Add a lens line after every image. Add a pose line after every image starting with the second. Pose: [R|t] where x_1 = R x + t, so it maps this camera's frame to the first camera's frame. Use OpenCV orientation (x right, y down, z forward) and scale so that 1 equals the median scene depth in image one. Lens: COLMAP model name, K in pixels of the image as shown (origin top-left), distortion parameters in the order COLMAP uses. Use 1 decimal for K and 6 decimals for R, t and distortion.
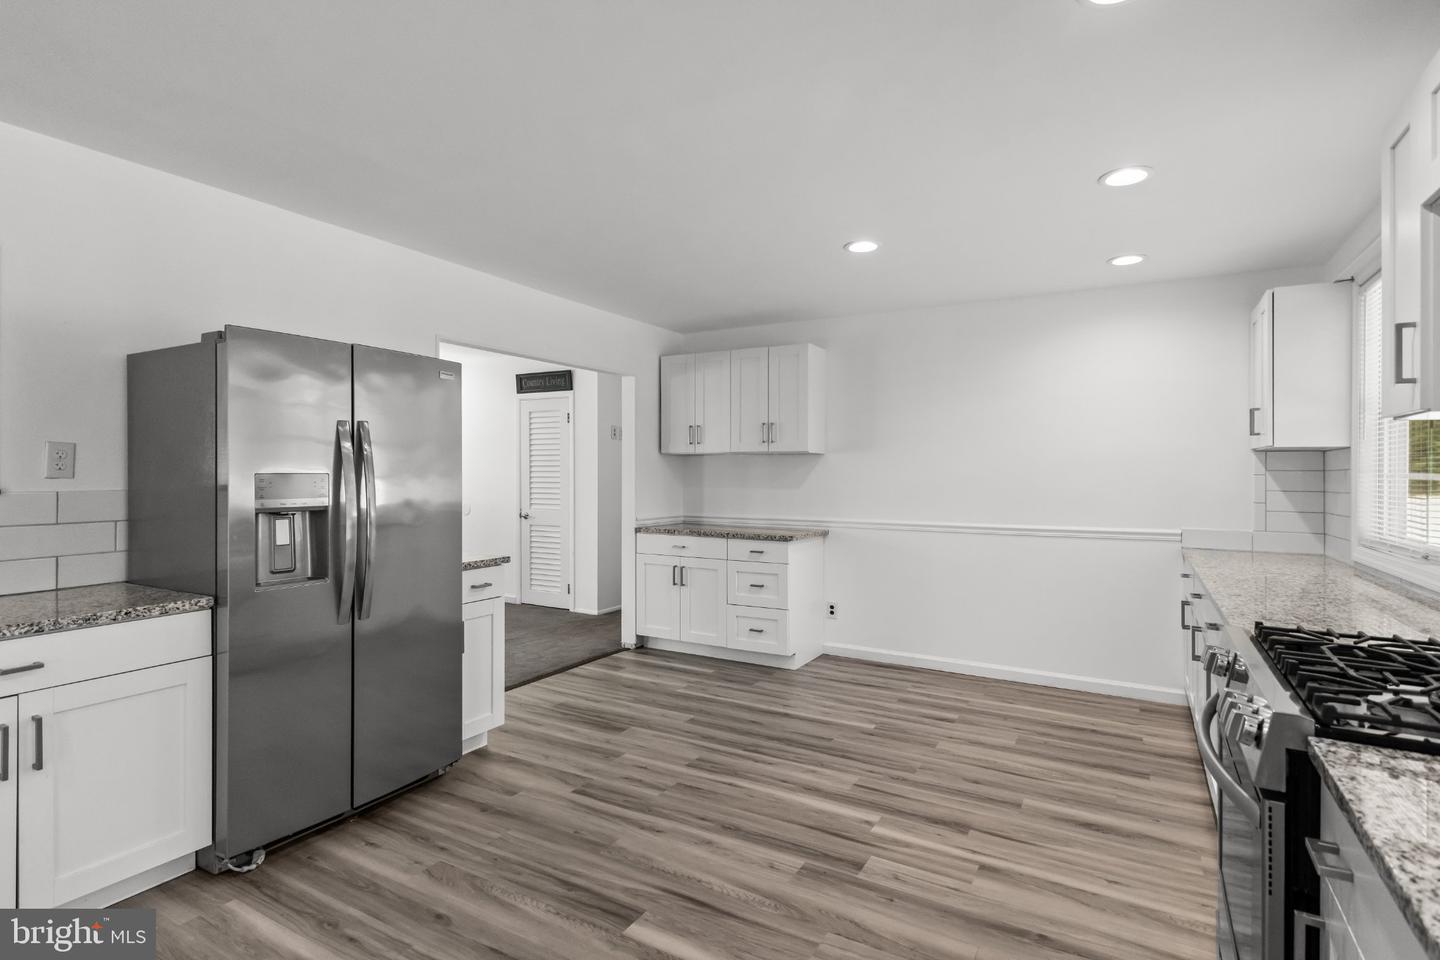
lens RADIAL K [[725.0, 0, 726.0], [0, 725.0, 473.0], [0, 0, 1]] dist [0.004005, 0.000157]
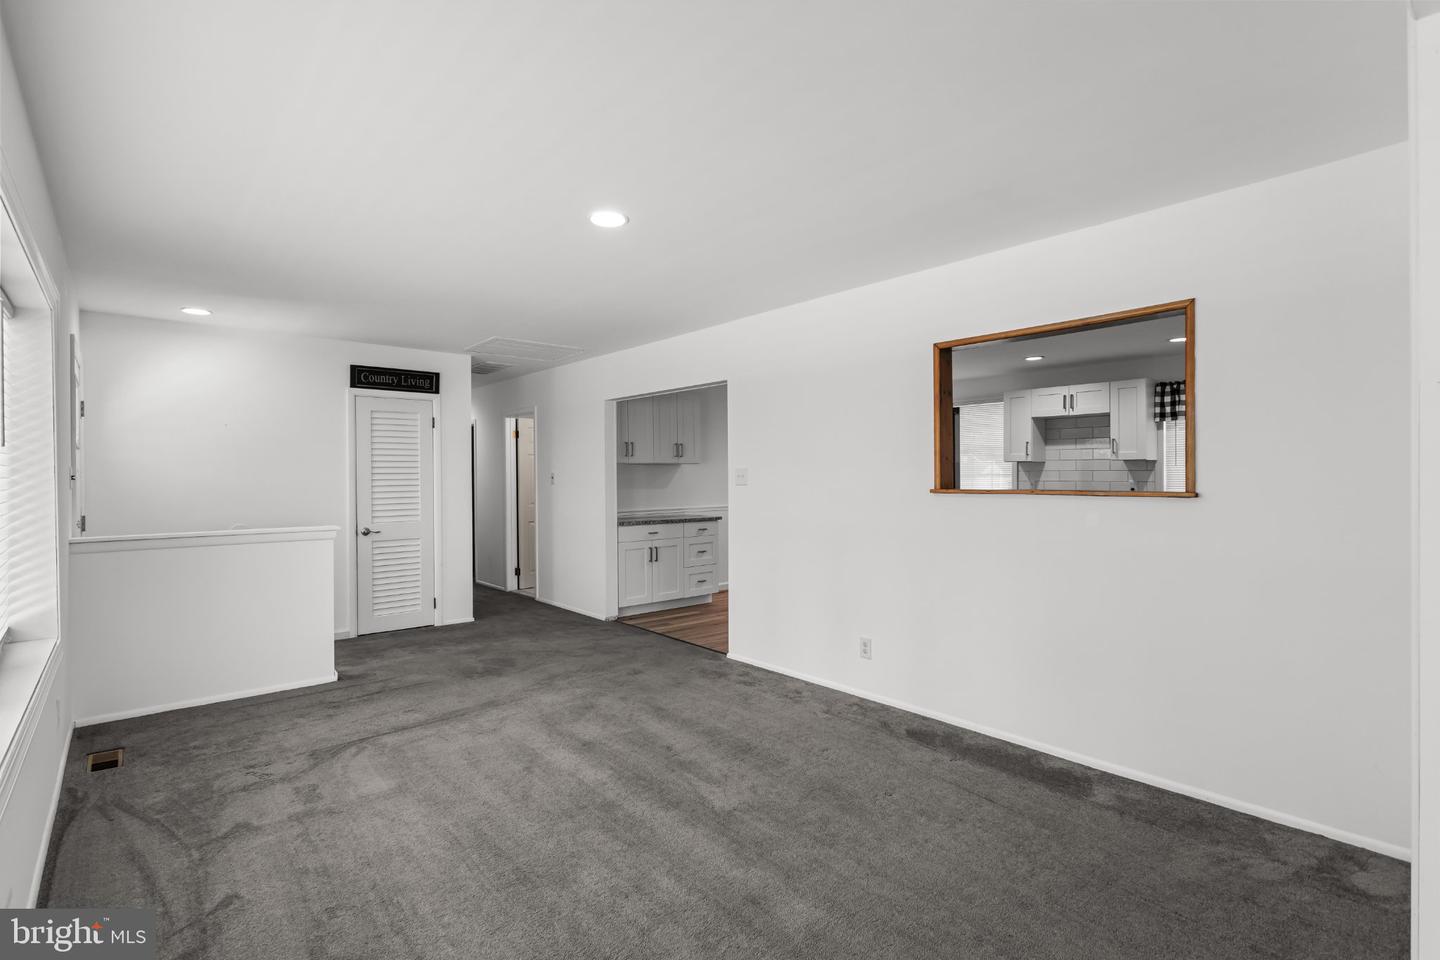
lens RADIAL K [[687.1, 0, 720.3], [0, 687.1, 477.0], [0, 0, 1]] dist [-0.002369, -0.000696]
pose [[0.334968, -0.011435, 0.942160, -1.357284], [0.008241, 0.999924, 0.009206, -0.014698], [-0.942193, 0.004681, 0.335037, 0.500286]]
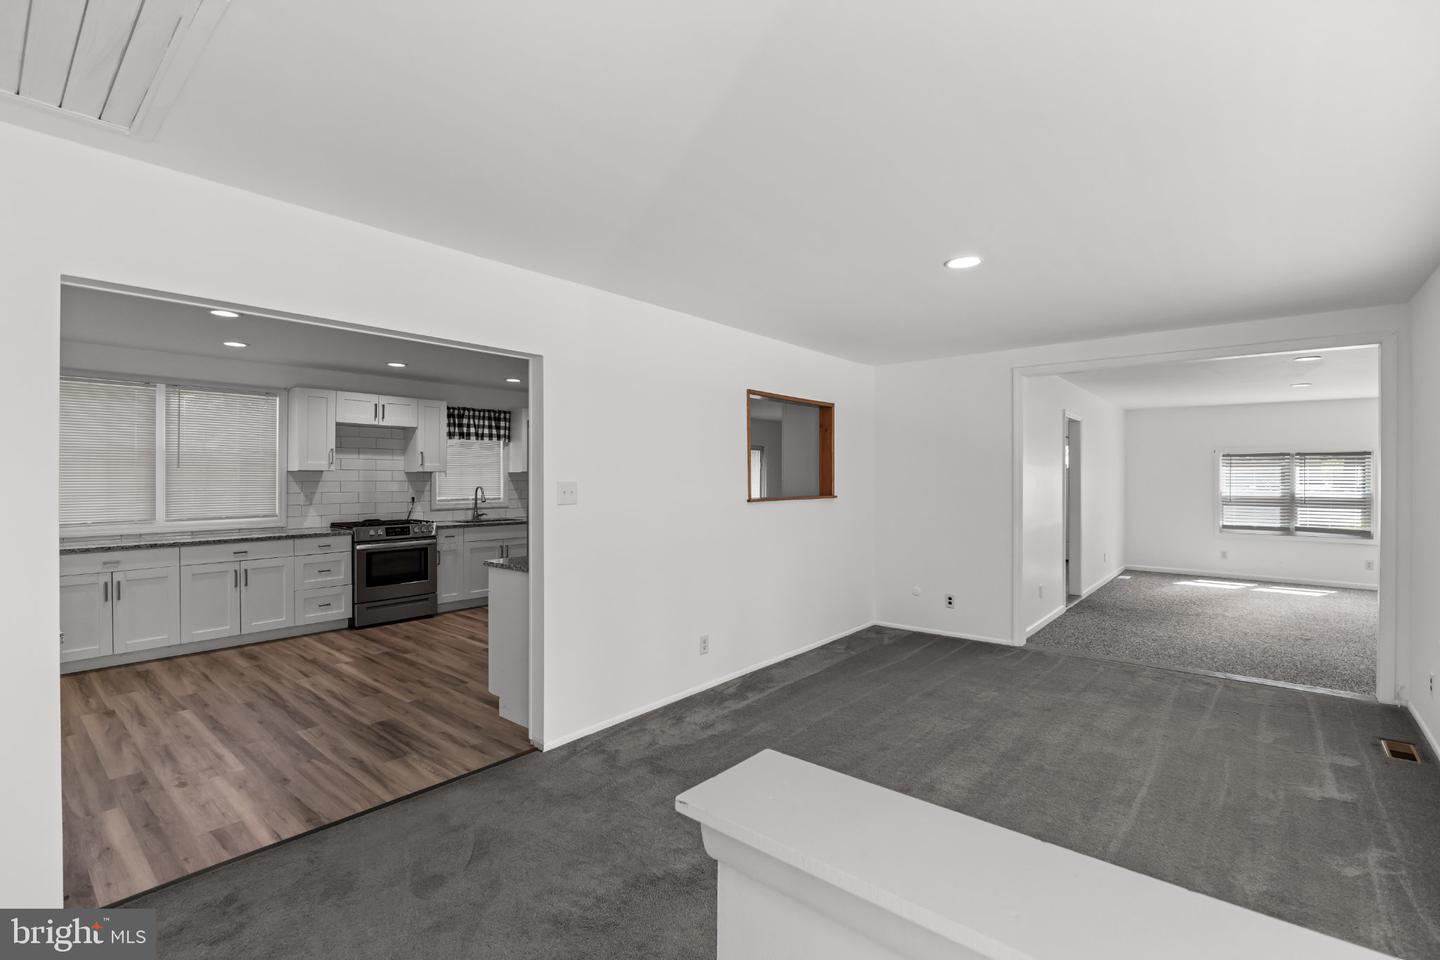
lens RADIAL K [[651.9, 0, 724.0], [0, 651.9, 473.3], [0, 0, 1]] dist [-0.003480, 0.000075]
pose [[-0.983948, -0.005971, 0.178356, -0.671296], [-0.006545, 0.999975, -0.002629, -0.026807], [-0.178336, -0.003754, -0.983962, 1.510301]]
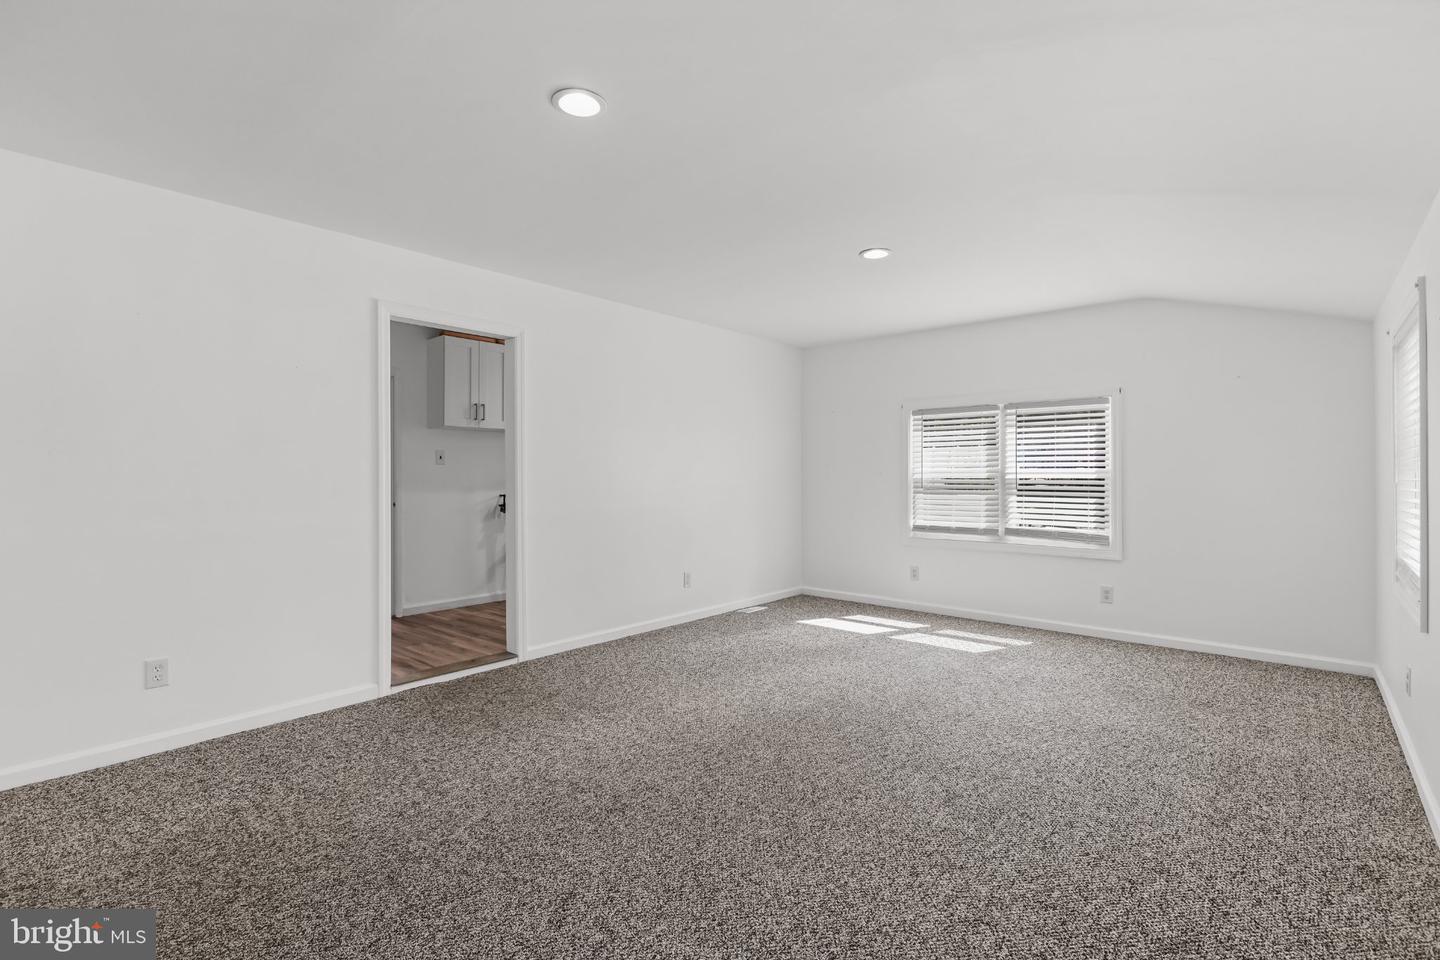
lens RADIAL K [[651.9, 0, 722.0], [0, 651.9, 476.8], [0, 0, 1]] dist [-0.003480, 0.000075]
pose [[-0.979259, -0.000557, 0.202612, -1.729391], [0.000504, 0.999986, 0.005187, 0.015779], [-0.202613, 0.005181, -0.979245, 0.576009]]
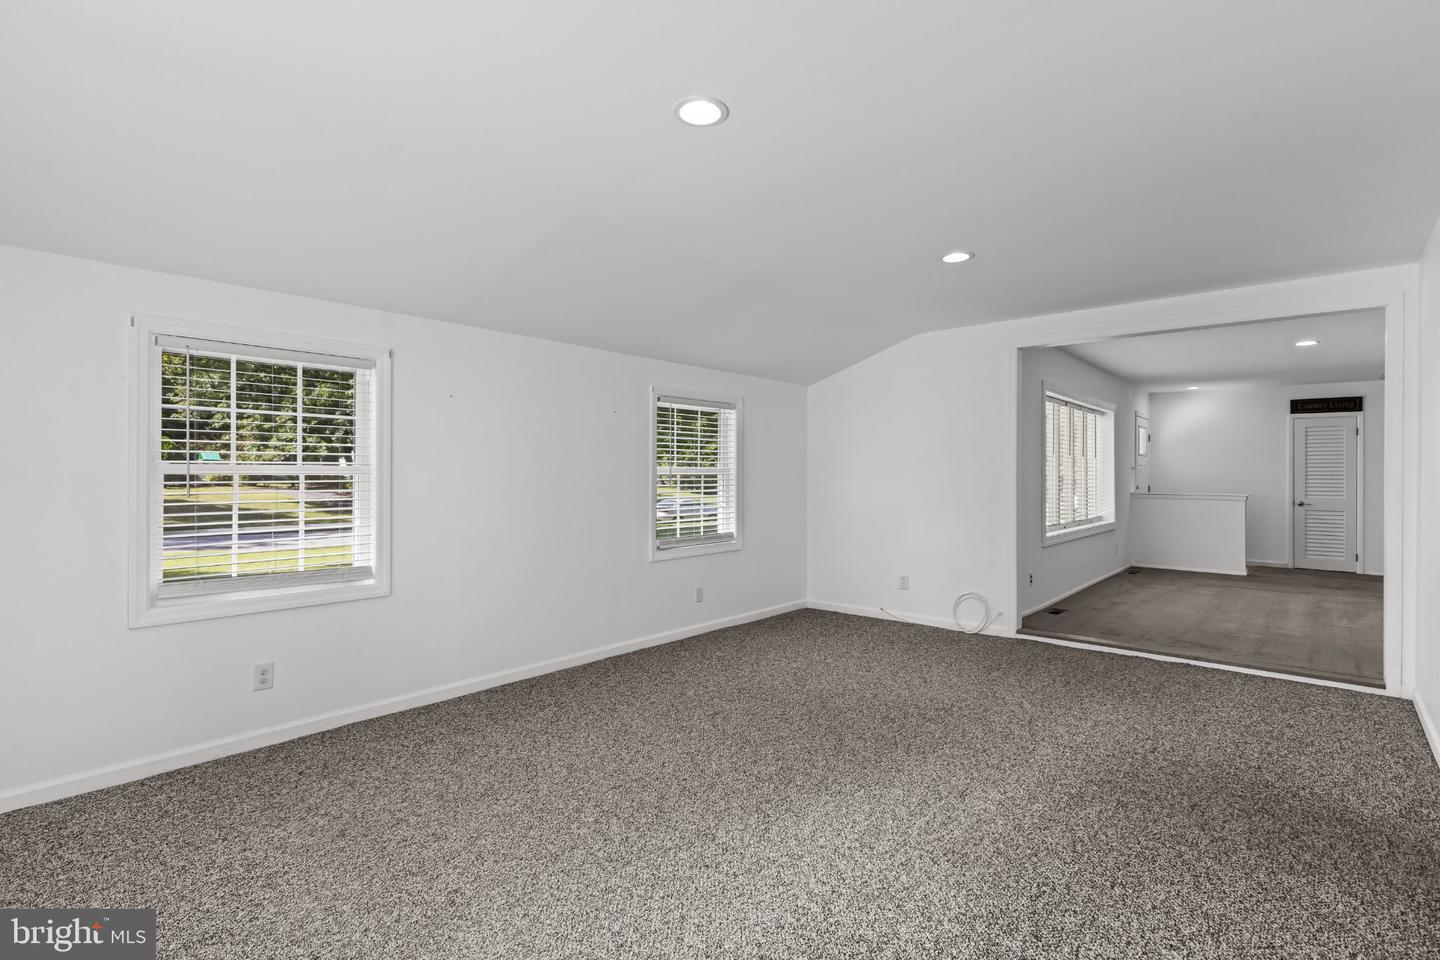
lens RADIAL K [[687.1, 0, 741.3], [0, 687.1, 474.4], [0, 0, 1]] dist [-0.002369, -0.000696]
pose [[0.985680, 0.000493, -0.168625, -1.645653], [-0.000354, 1.000000, 0.000855, 0.004770], [0.168625, -0.000783, 0.985680, -0.666758]]
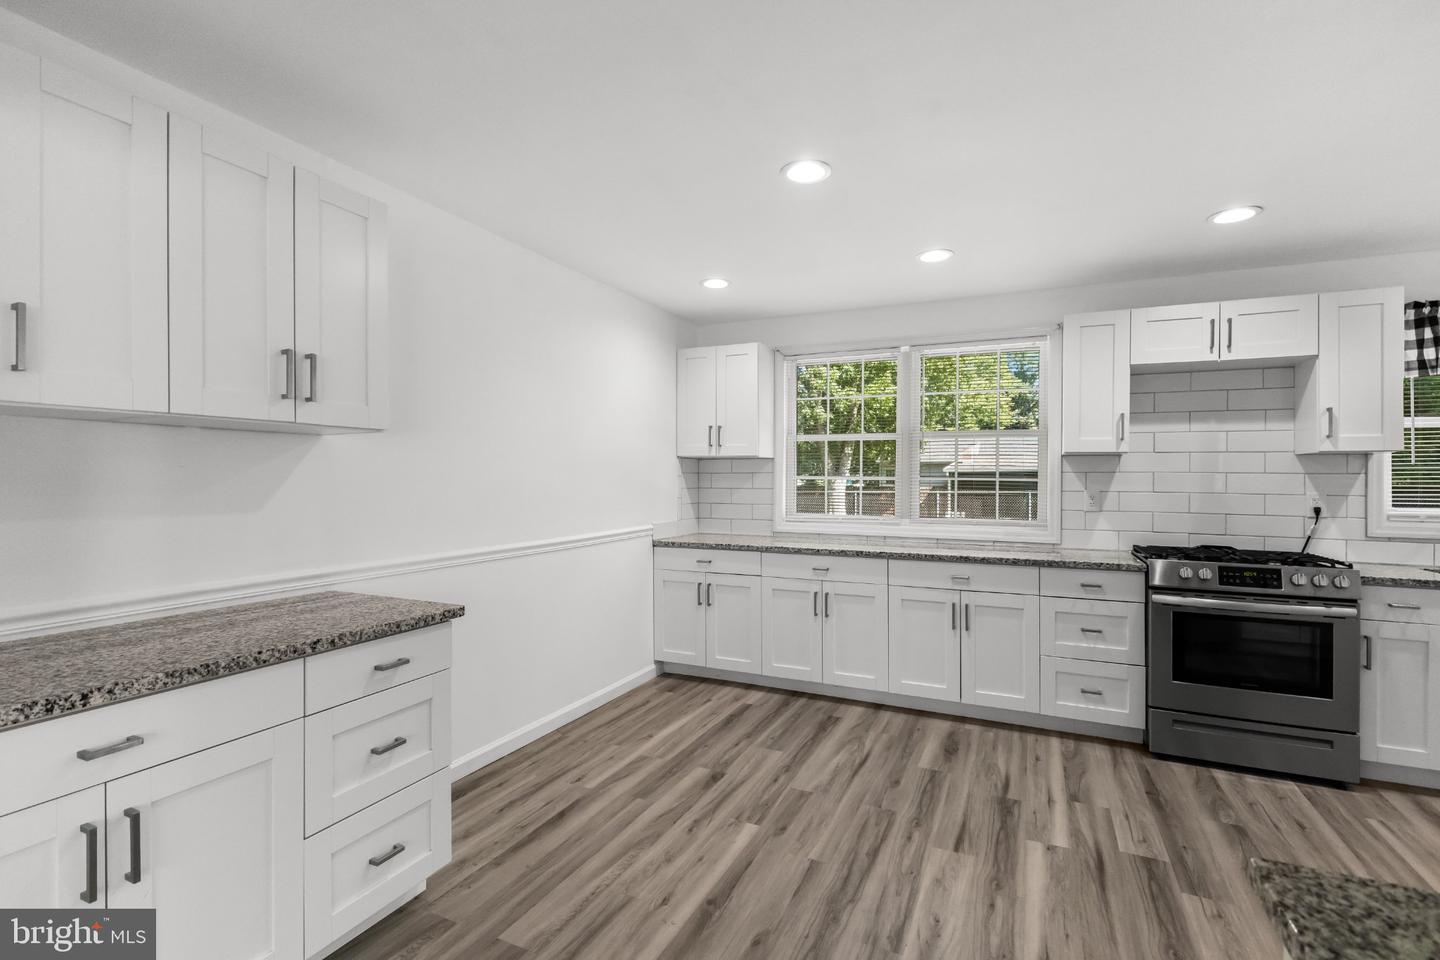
lens RADIAL K [[651.9, 0, 719.9], [0, 651.9, 474.7], [0, 0, 1]] dist [-0.003480, 0.000075]
pose [[-0.081889, -0.002695, 0.996638, -0.359194], [-0.008674, 0.999960, 0.001991, -0.002629], [-0.996604, -0.008482, -0.081909, 0.878231]]
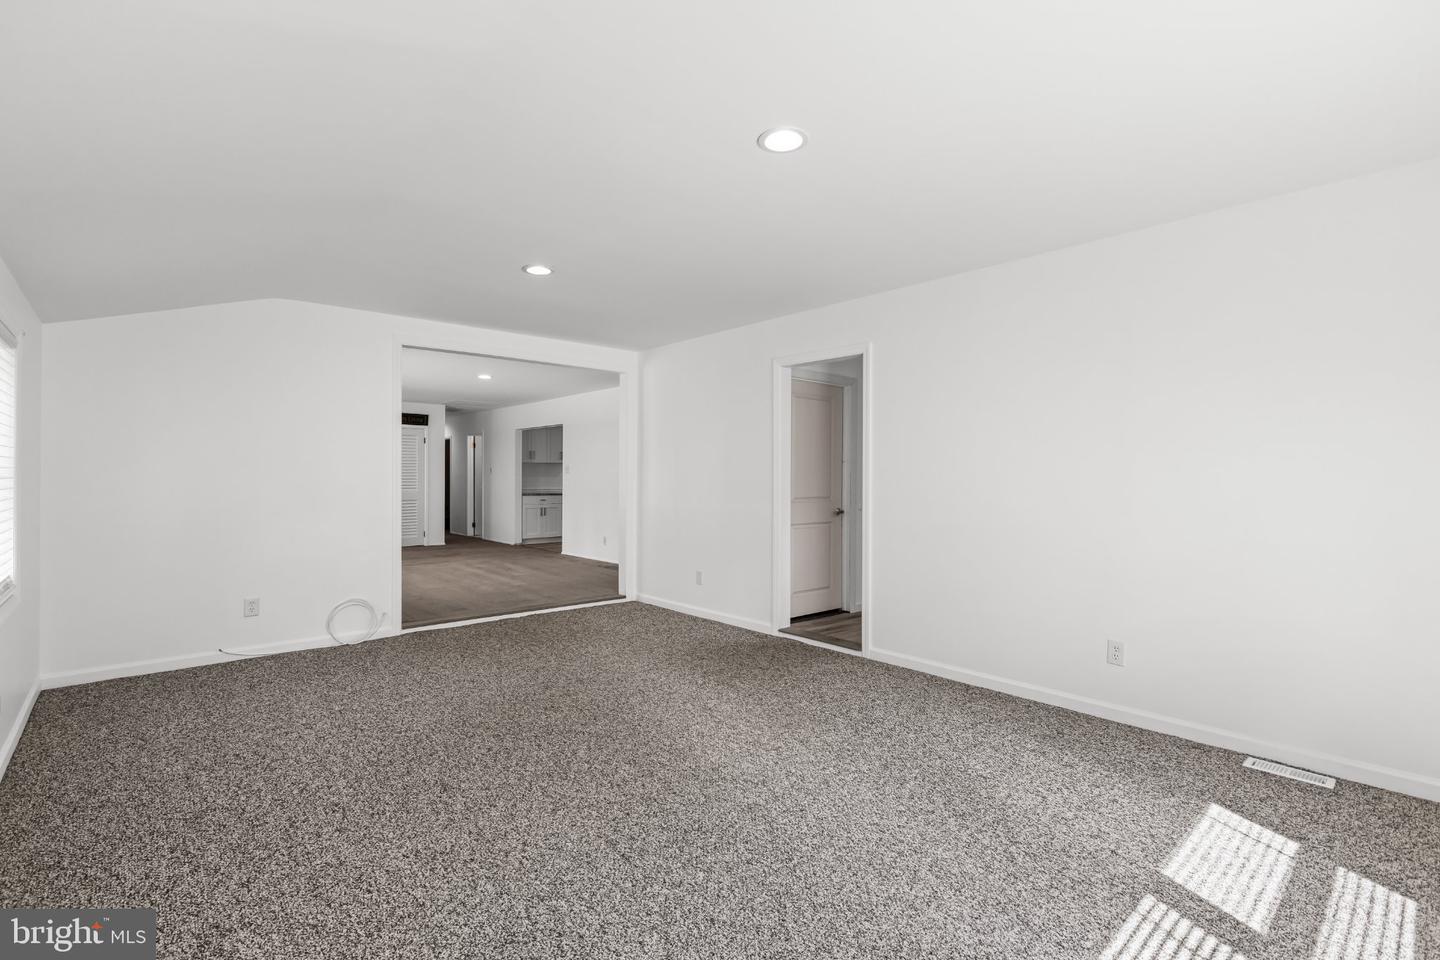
lens RADIAL K [[651.9, 0, 716.4], [0, 651.9, 479.5], [0, 0, 1]] dist [-0.003480, 0.000075]
pose [[0.317691, -0.009031, 0.948151, -2.231088], [-0.001316, 0.999949, 0.009966, 0.007334], [-0.948193, -0.004414, 0.317663, -0.319962]]
